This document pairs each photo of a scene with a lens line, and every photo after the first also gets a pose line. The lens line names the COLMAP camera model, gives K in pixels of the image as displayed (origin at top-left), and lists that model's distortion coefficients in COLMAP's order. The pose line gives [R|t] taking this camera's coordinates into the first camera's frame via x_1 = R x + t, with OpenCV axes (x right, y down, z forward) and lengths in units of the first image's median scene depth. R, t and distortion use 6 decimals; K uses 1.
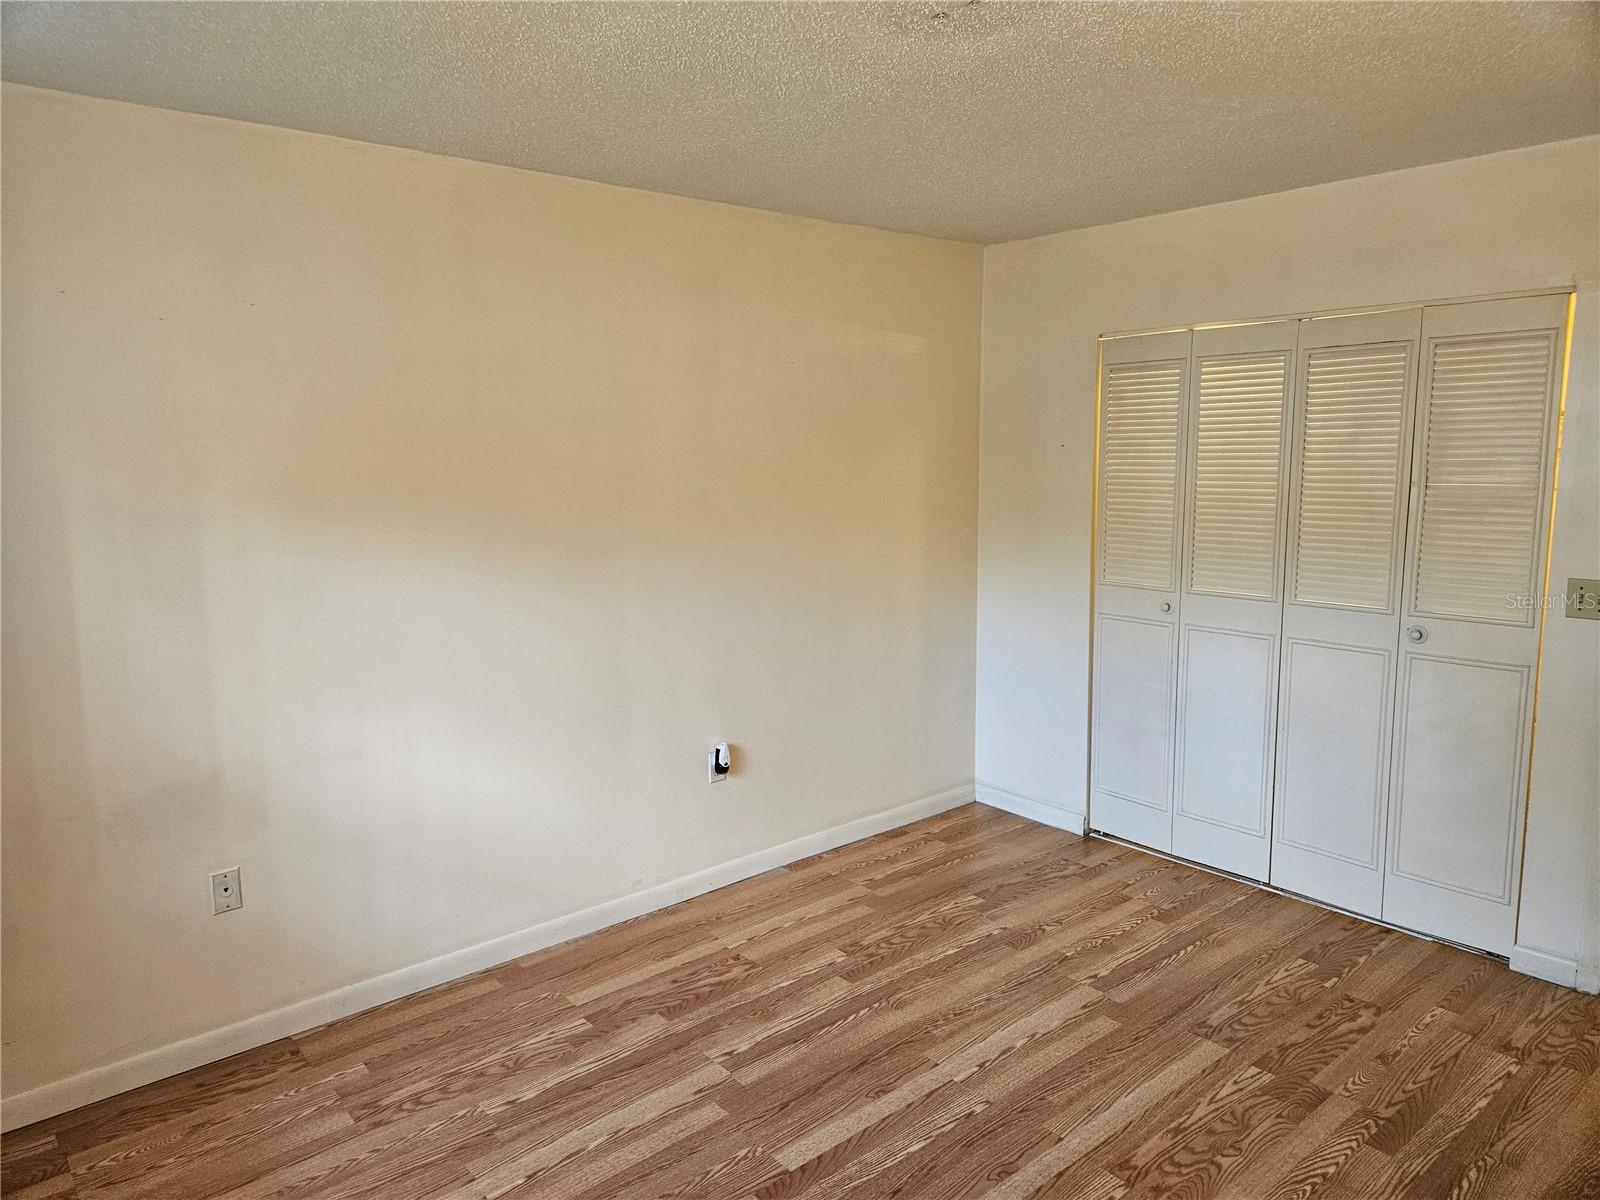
lens RADIAL K [[1081.1, 0, 787.8], [0, 1081.1, 576.4], [0, 0, 1]] dist [0.087427, -0.062370]
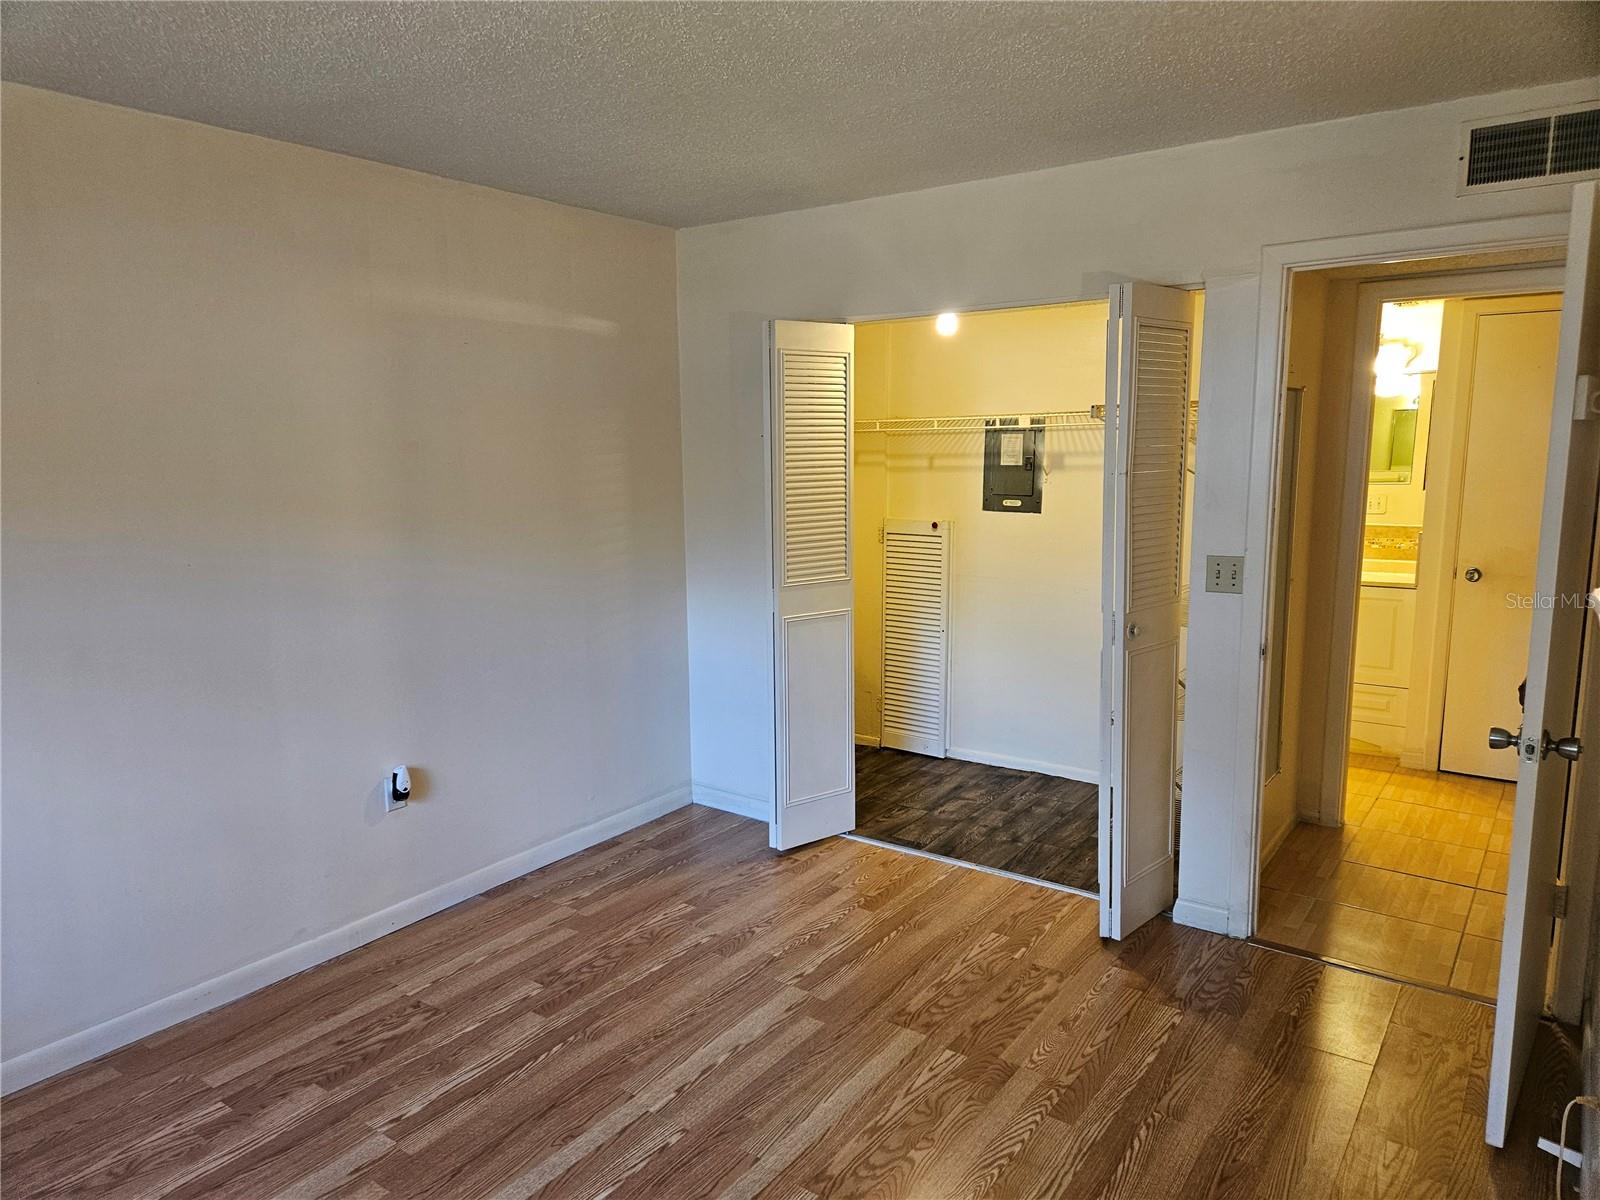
lens RADIAL K [[1081.1, 0, 775.2], [0, 1081.1, 576.4], [0, 0, 1]] dist [0.087427, -0.062370]
pose [[0.974151, -0.033330, 0.223426, 0.049711], [0.033198, 0.999439, 0.004349, 0.003373], [-0.223445, 0.003181, 0.974711, 0.052274]]
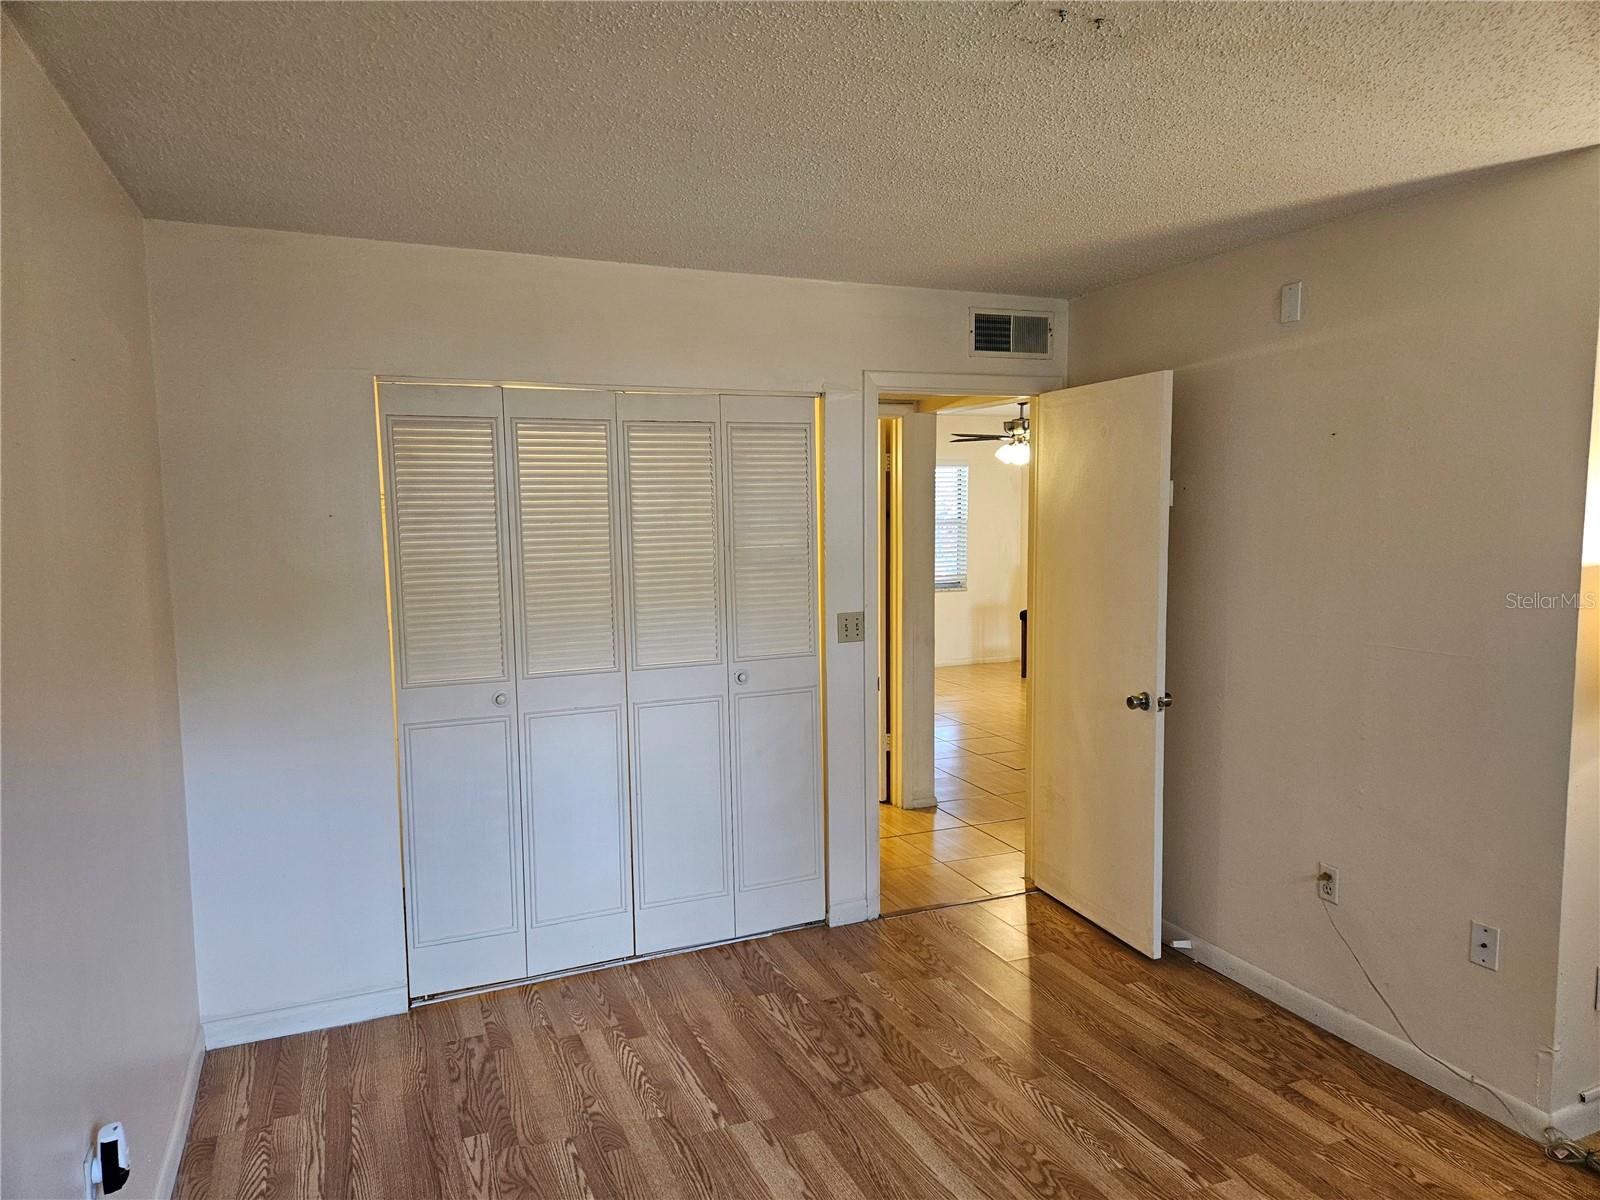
lens RADIAL K [[1081.1, 0, 811.0], [0, 1081.1, 590.0], [0, 0, 1]] dist [0.087427, -0.062370]
pose [[0.285183, -0.080803, 0.955061, -0.494986], [0.120910, 0.991513, 0.047783, -0.085195], [-0.950816, 0.101850, 0.292532, 0.605836]]
